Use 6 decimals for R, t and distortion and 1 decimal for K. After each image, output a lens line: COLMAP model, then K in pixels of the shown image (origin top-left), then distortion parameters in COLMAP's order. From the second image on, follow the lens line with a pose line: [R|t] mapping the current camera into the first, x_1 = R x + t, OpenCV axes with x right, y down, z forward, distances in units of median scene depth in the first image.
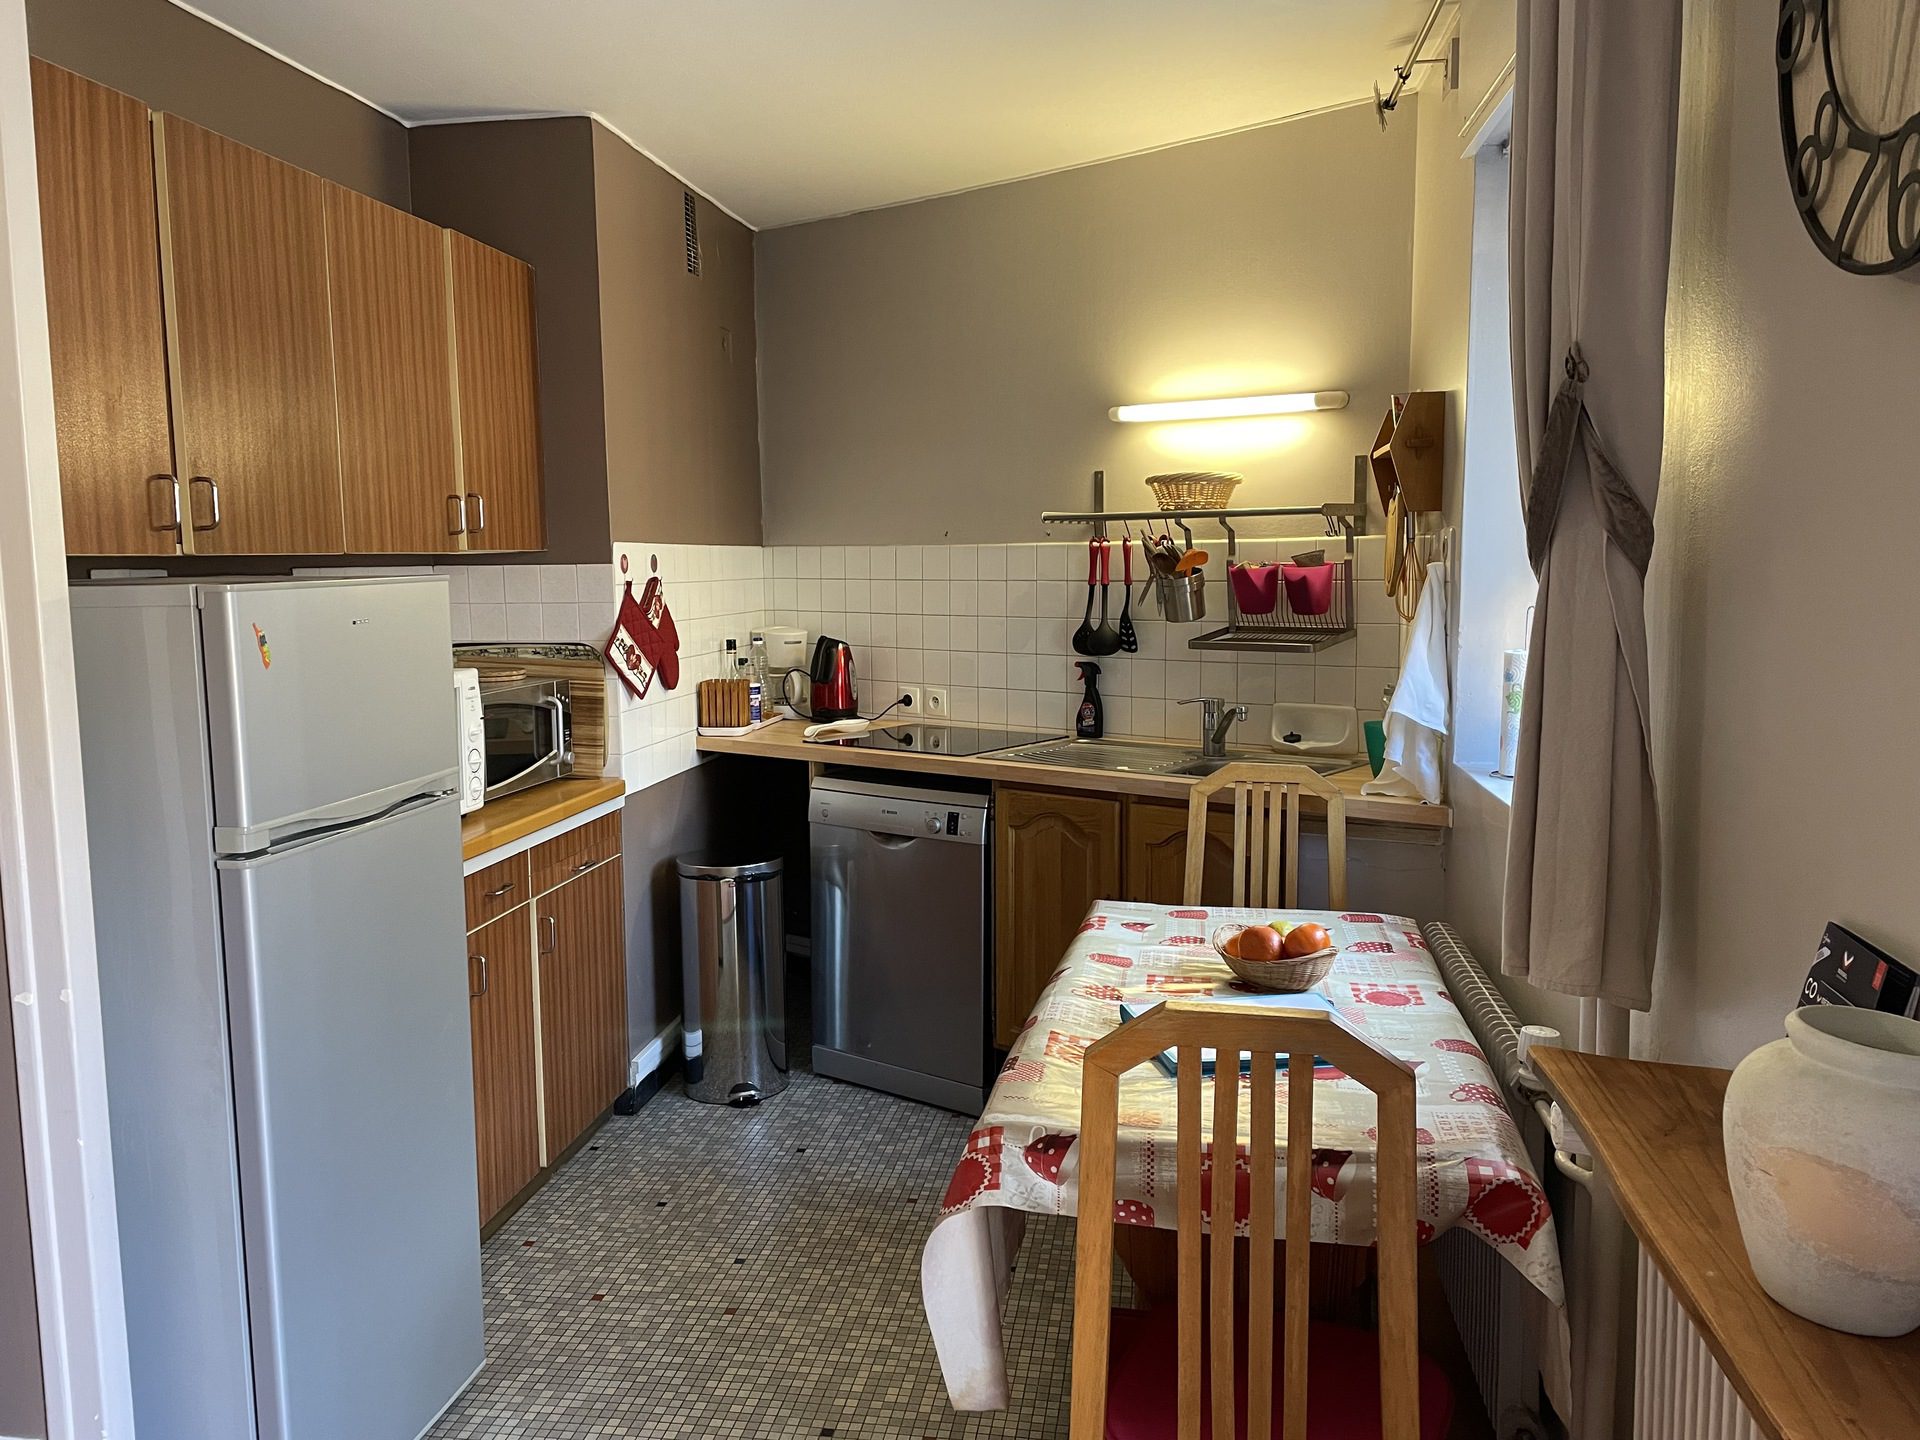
lens RADIAL K [[1435.9, 0, 950.6], [0, 1435.9, 716.1], [0, 0, 1]] dist [0.093214, -0.116253]
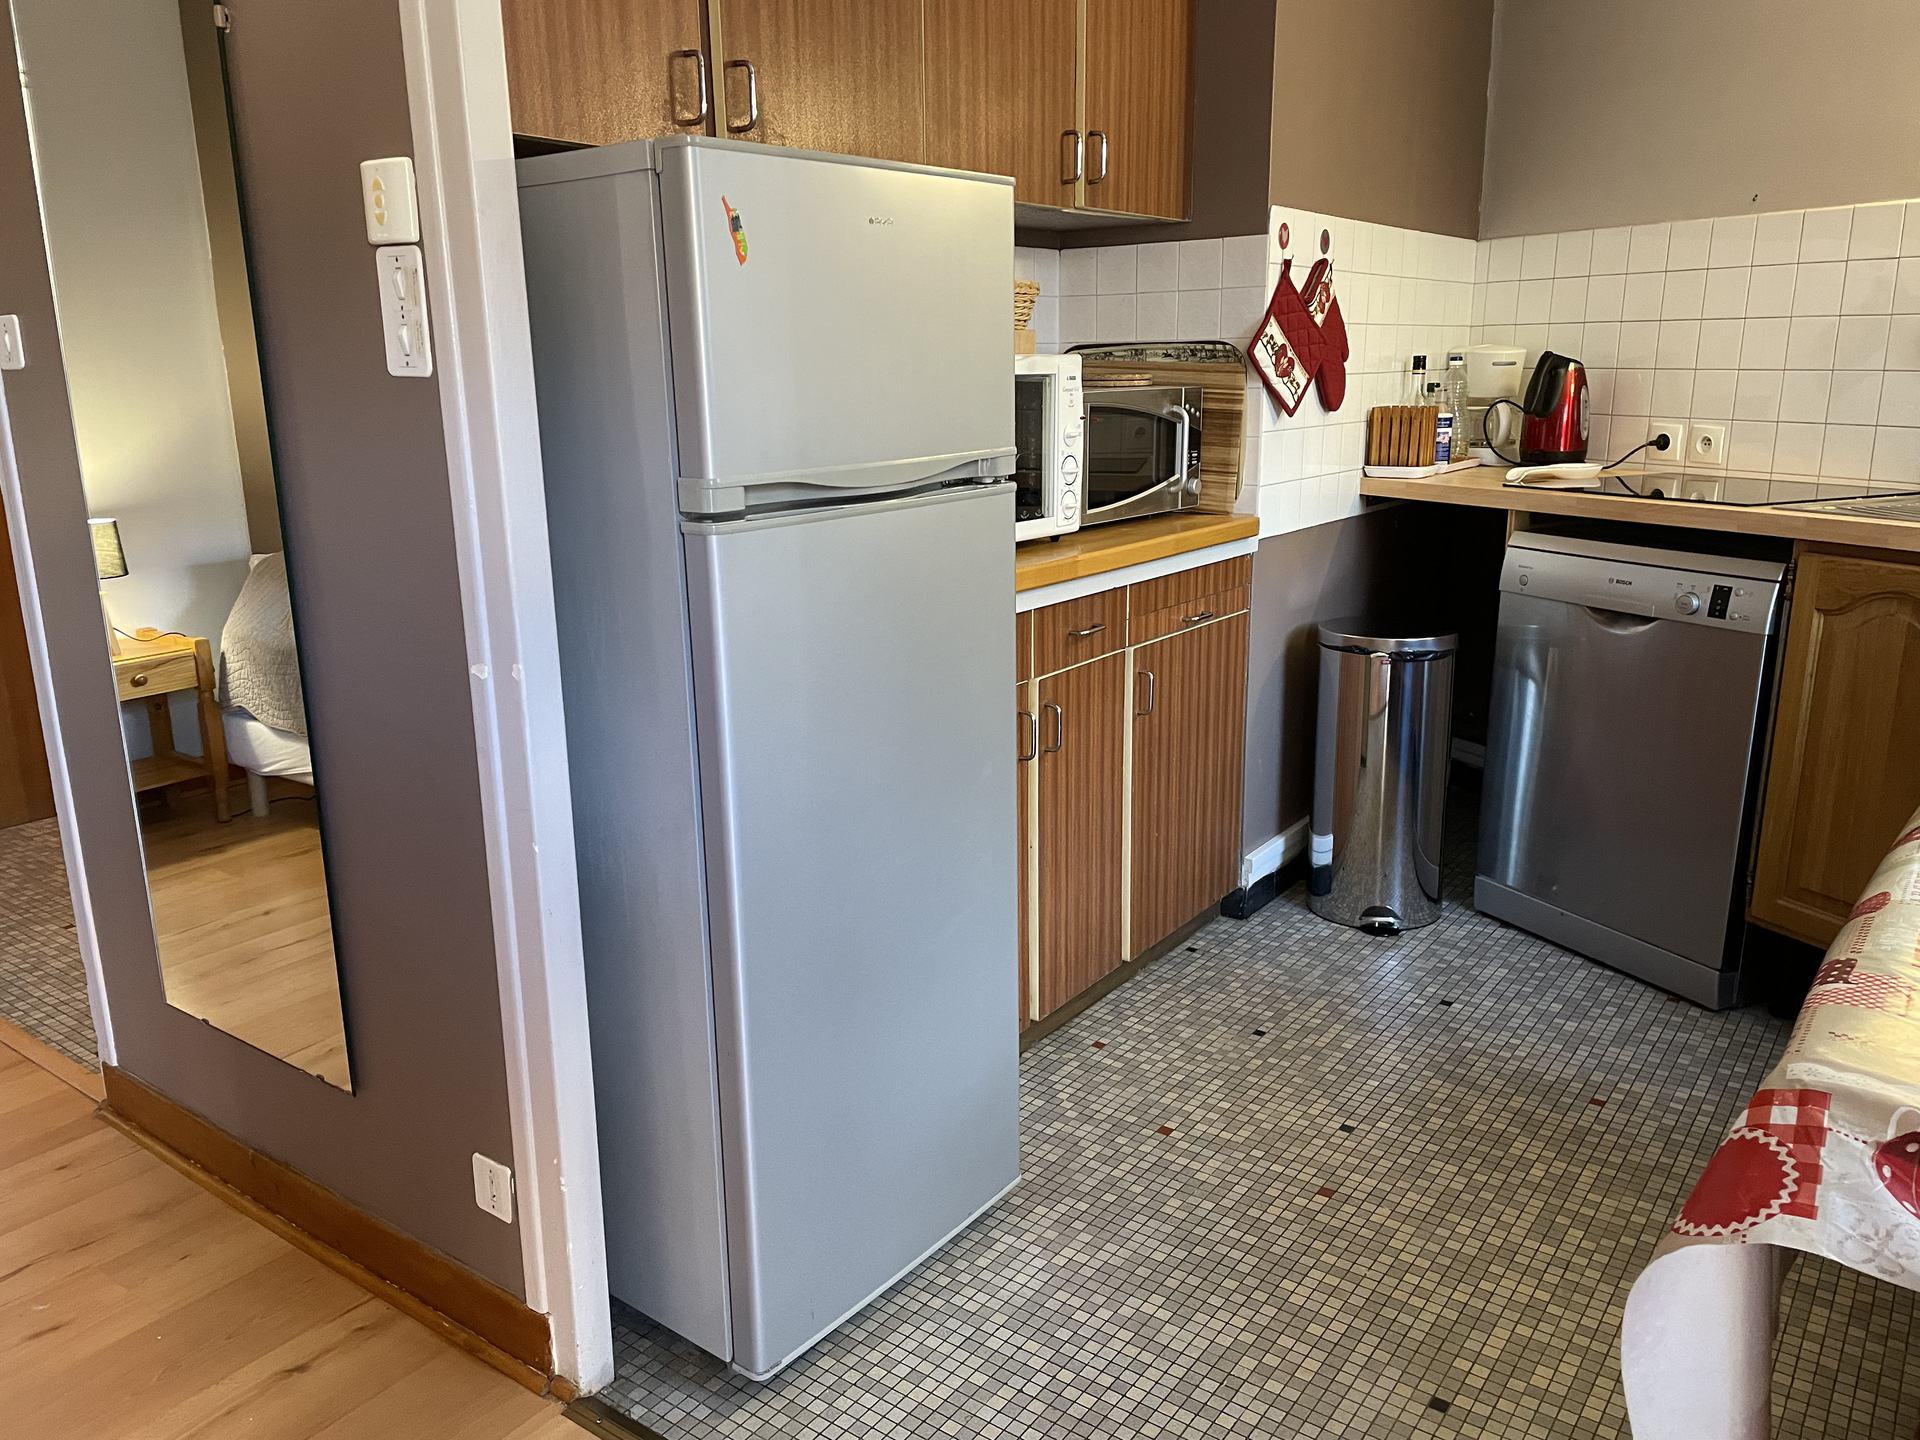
lens RADIAL K [[1435.9, 0, 950.6], [0, 1435.9, 716.1], [0, 0, 1]] dist [0.093214, -0.116253]
pose [[0.891212, 0.109391, -0.440198, -0.013323], [-0.048188, 0.987825, 0.147918, 0.043350], [0.451019, -0.110615, 0.885633, 0.200139]]
